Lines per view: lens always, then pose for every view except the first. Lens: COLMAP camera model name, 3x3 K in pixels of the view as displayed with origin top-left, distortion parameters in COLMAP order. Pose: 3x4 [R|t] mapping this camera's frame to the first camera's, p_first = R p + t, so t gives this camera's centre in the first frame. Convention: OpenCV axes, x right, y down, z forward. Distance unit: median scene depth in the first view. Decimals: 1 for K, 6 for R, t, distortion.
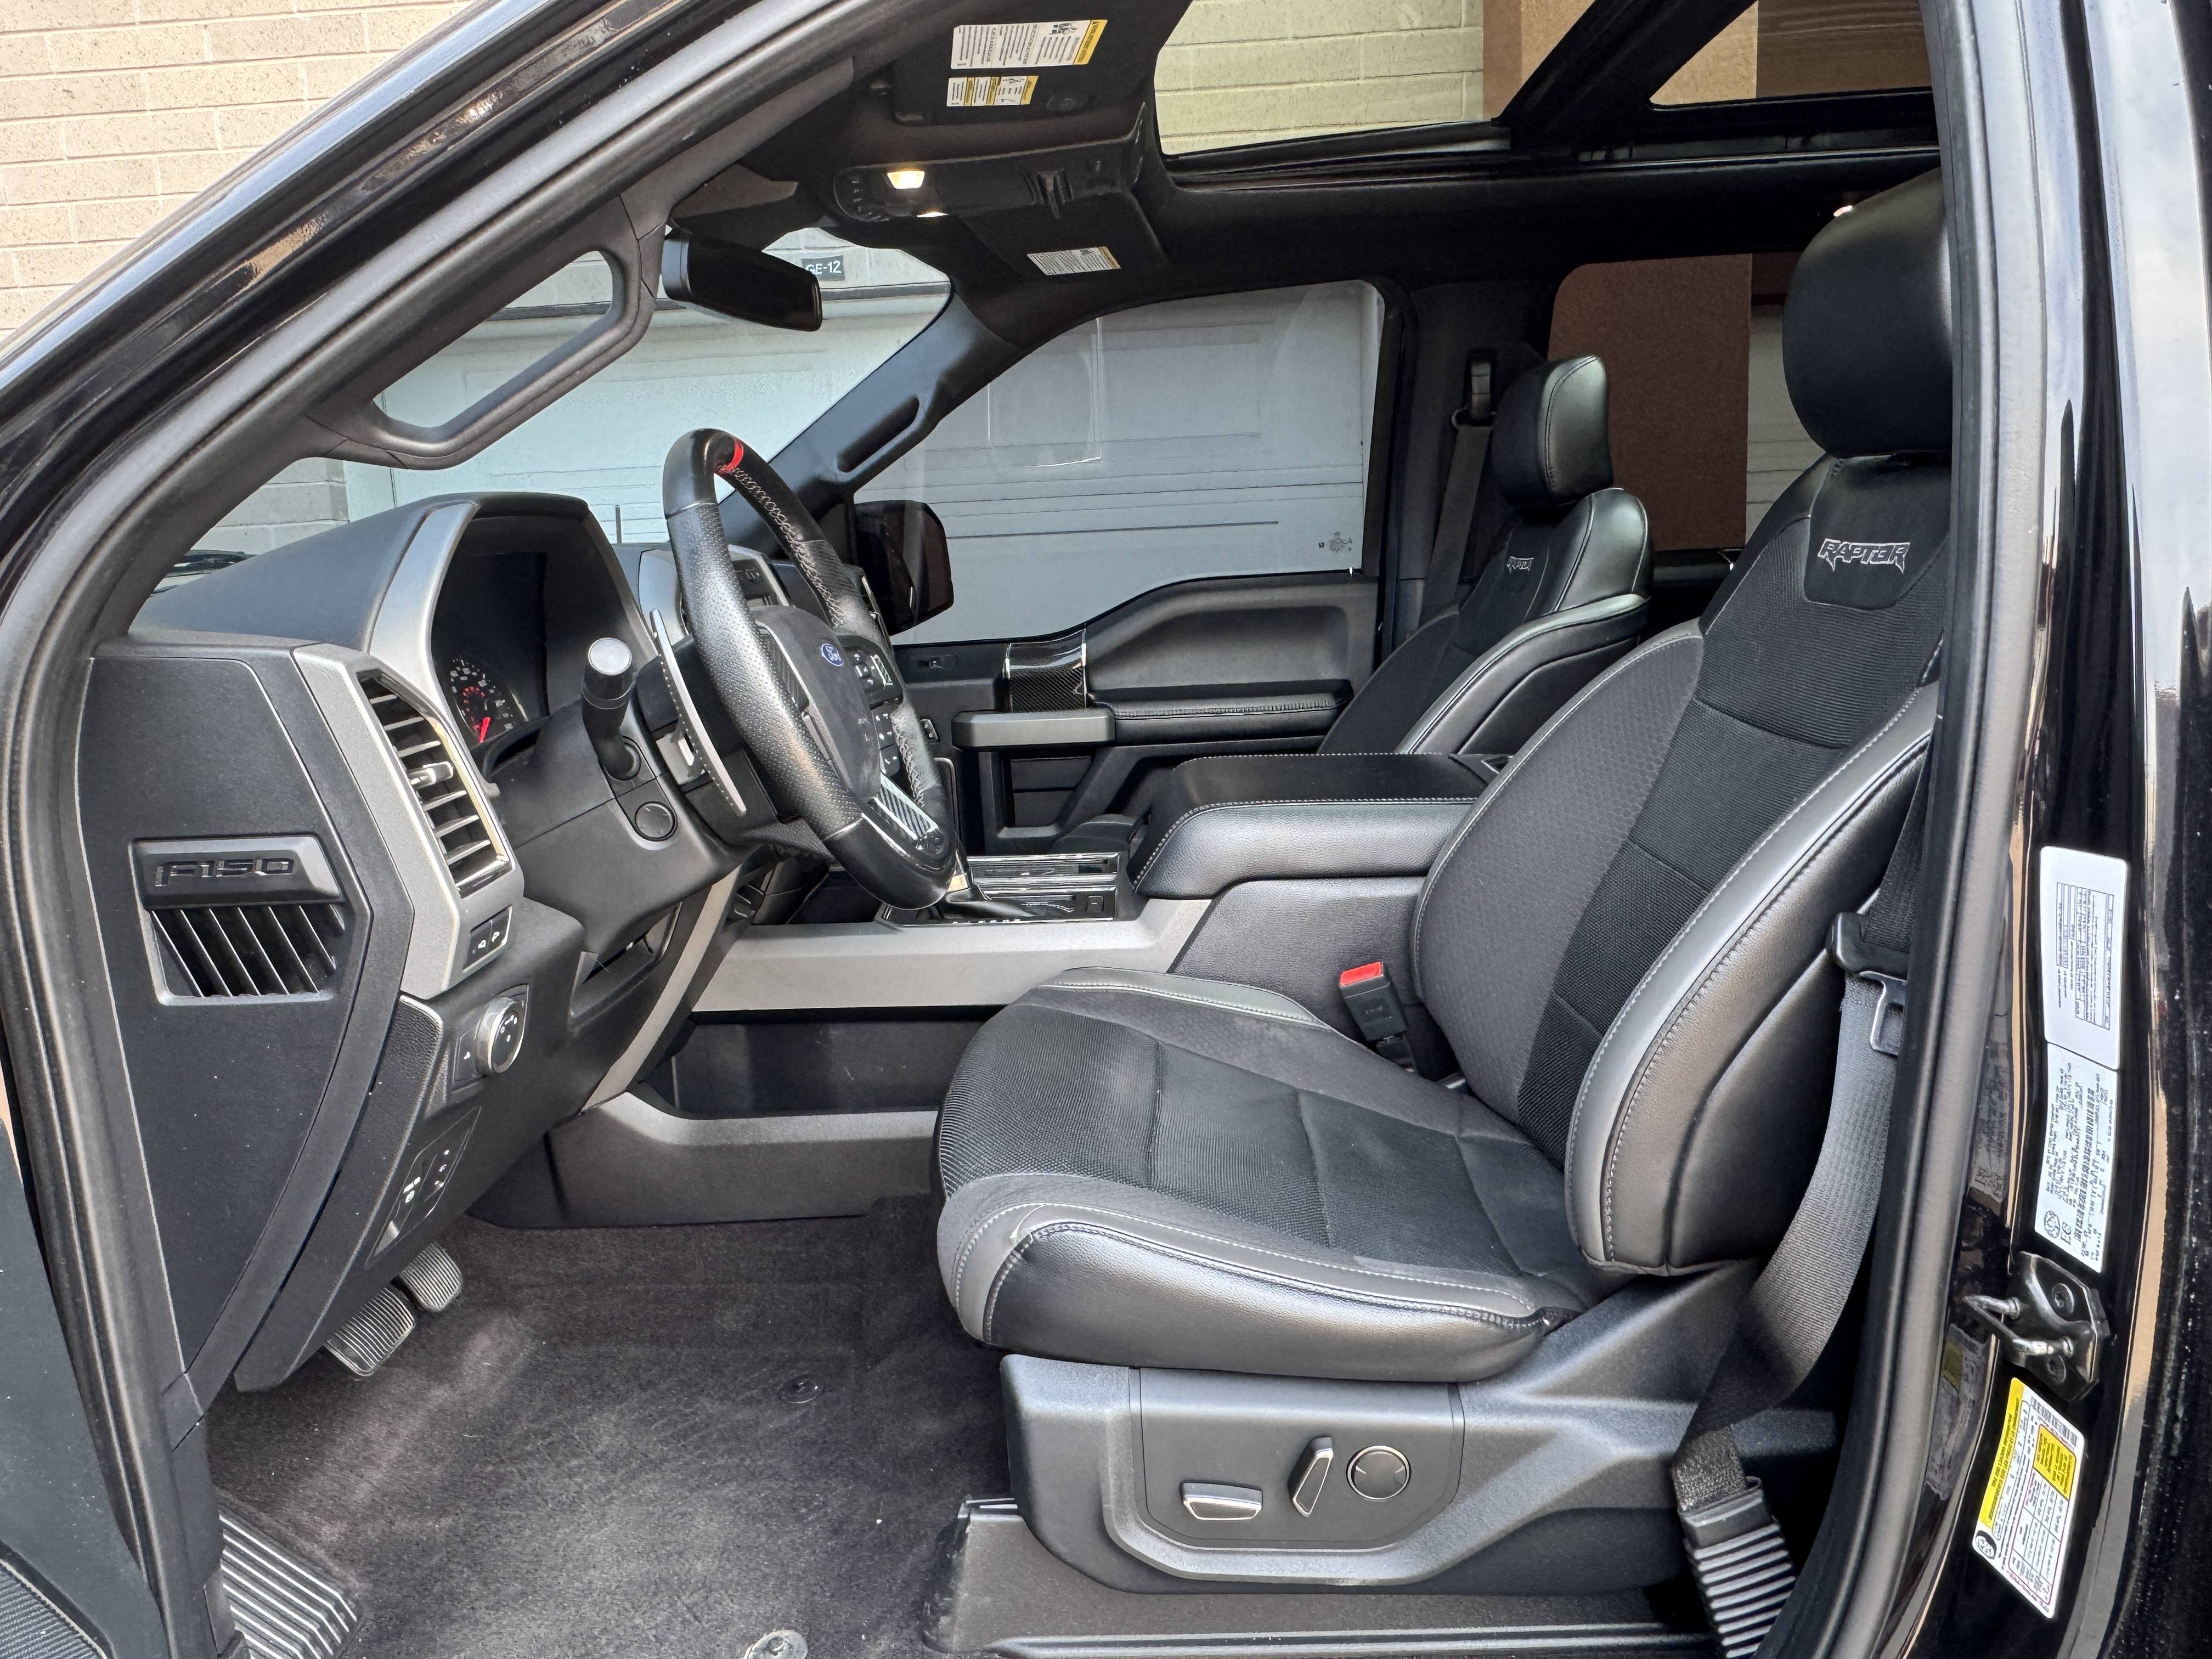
lens RADIAL K [[1437.2, 0, 1087.6], [0, 1437.2, 808.1], [0, 0, 1]] dist [-0.008674, 0.009076]
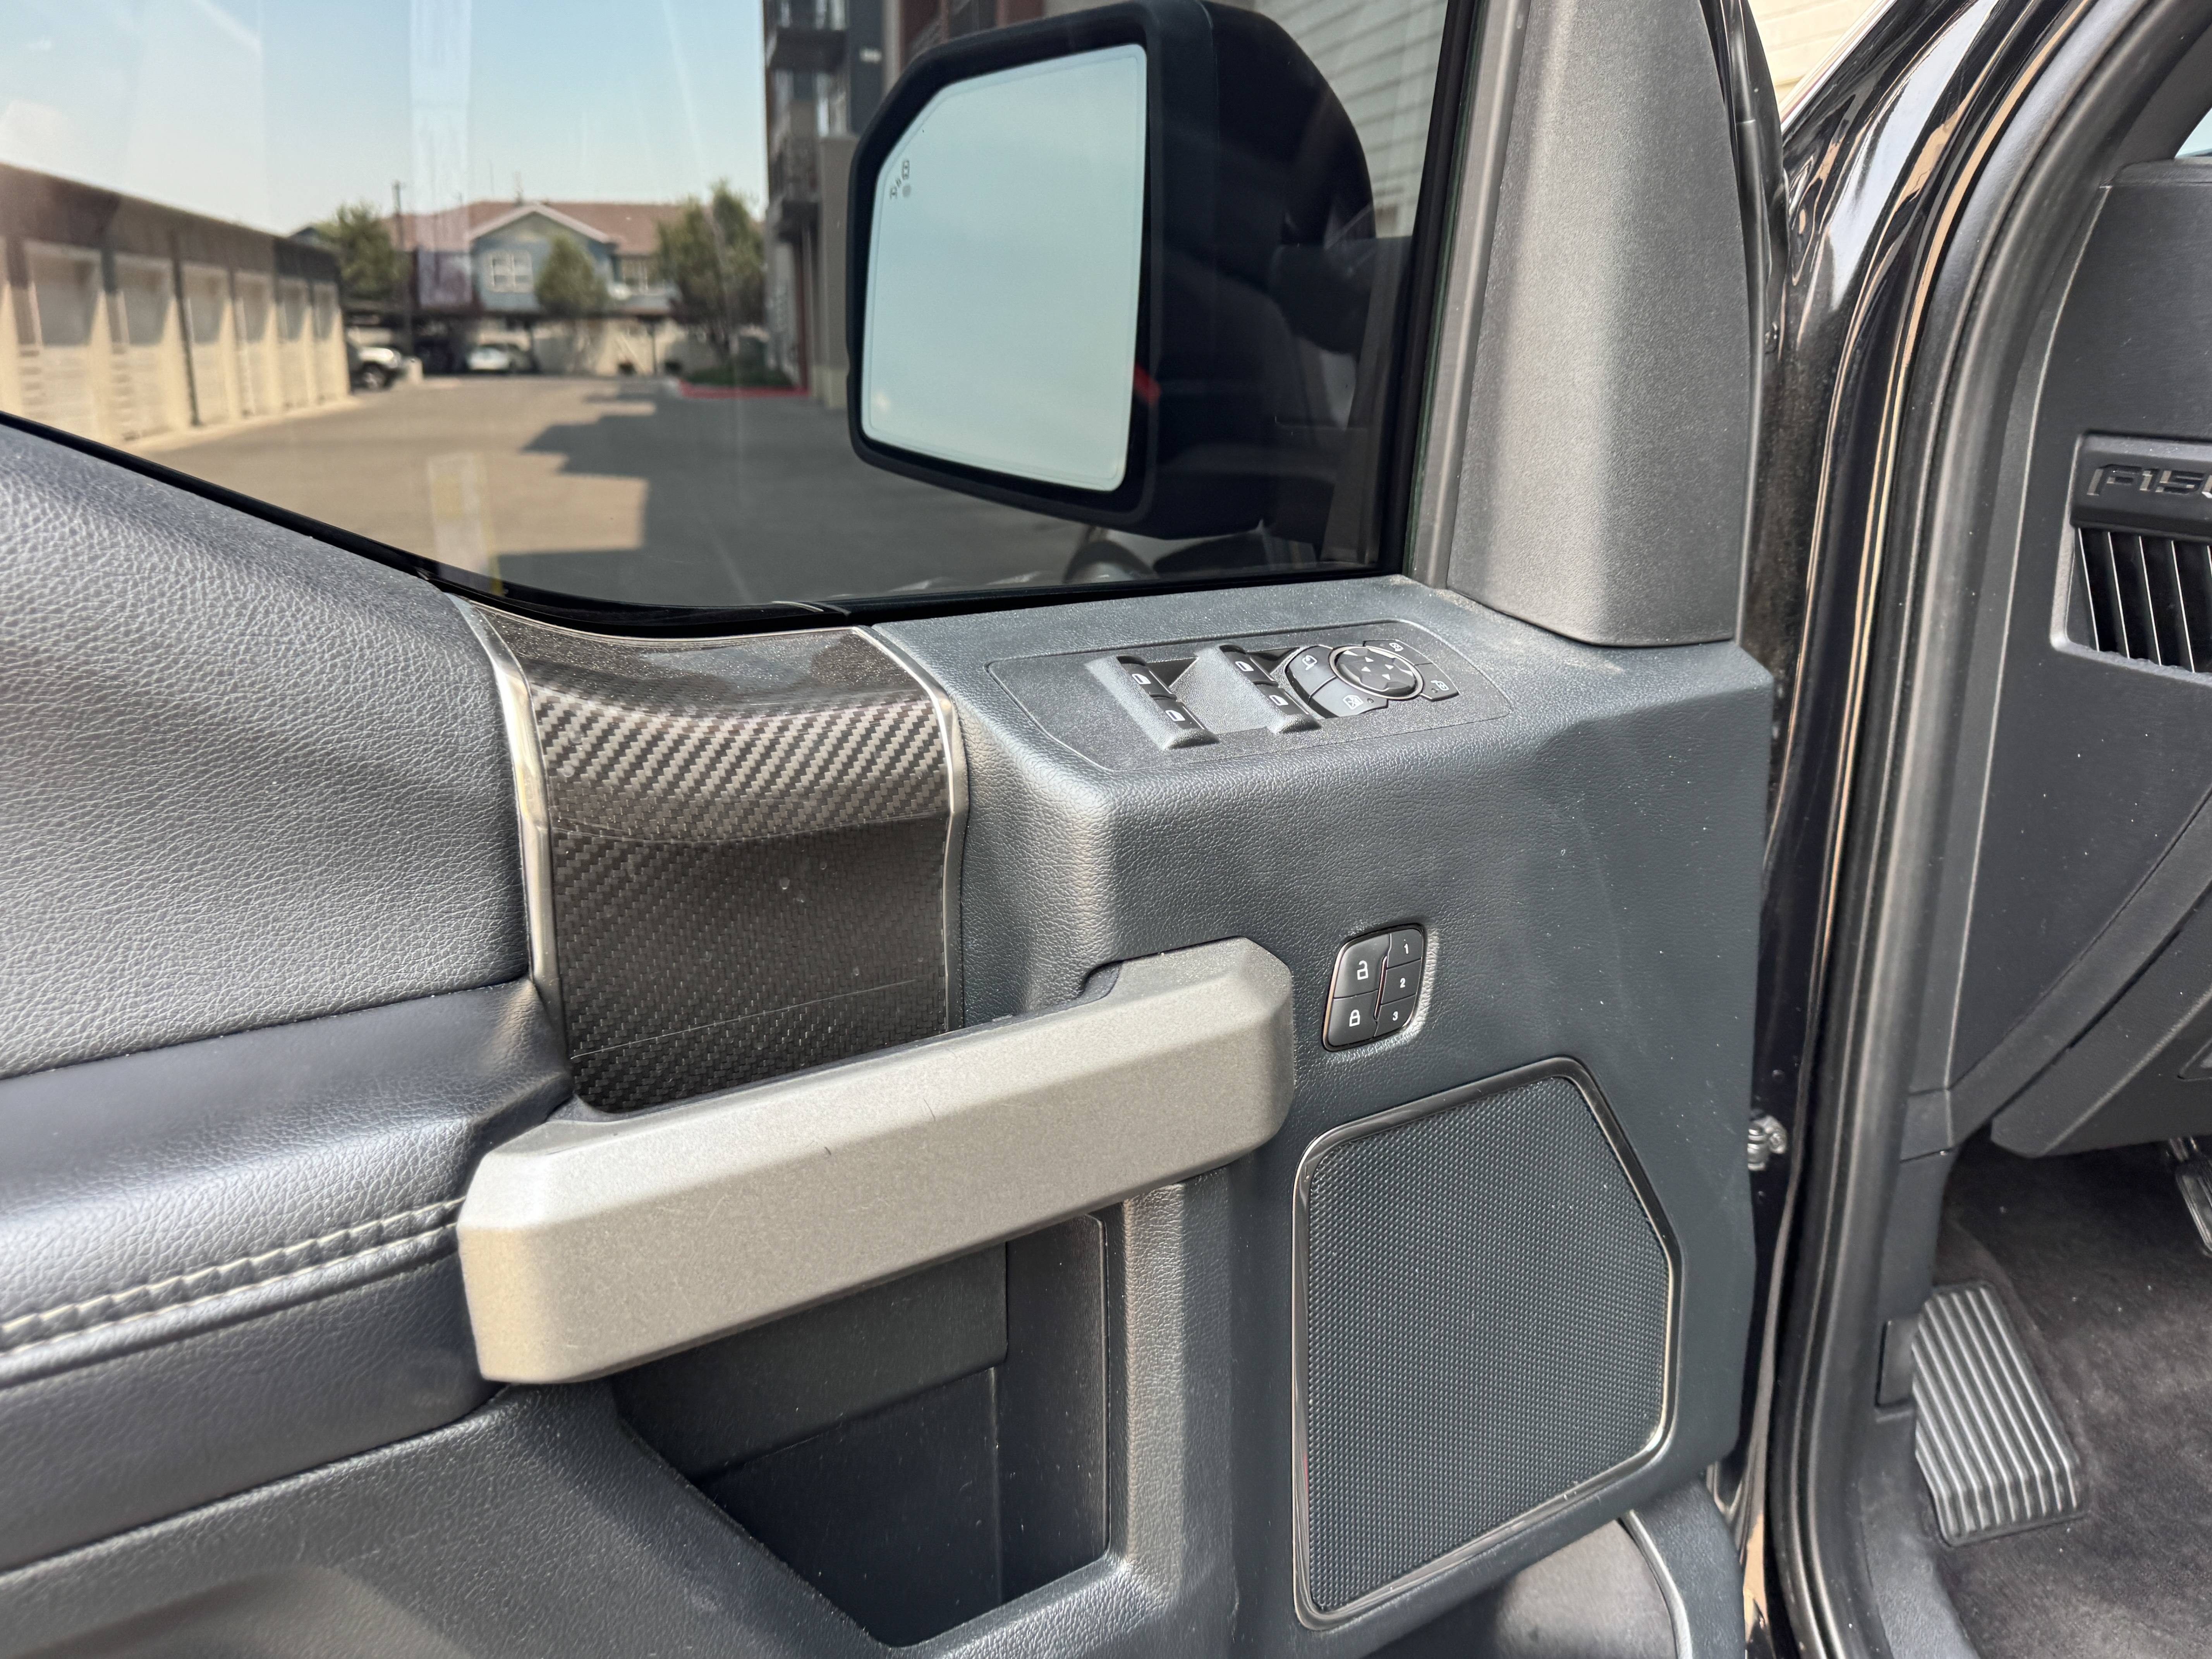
lens RADIAL K [[1686.8, 0, 1076.5], [0, 1686.8, 820.9], [0, 0, 1]] dist [0.044071, -0.068456]
pose [[0.275248, 0.306912, -0.911067, 0.048026], [-0.172127, 0.948092, 0.267382, 0.035816], [0.945839, 0.083223, 0.313789, 0.103806]]
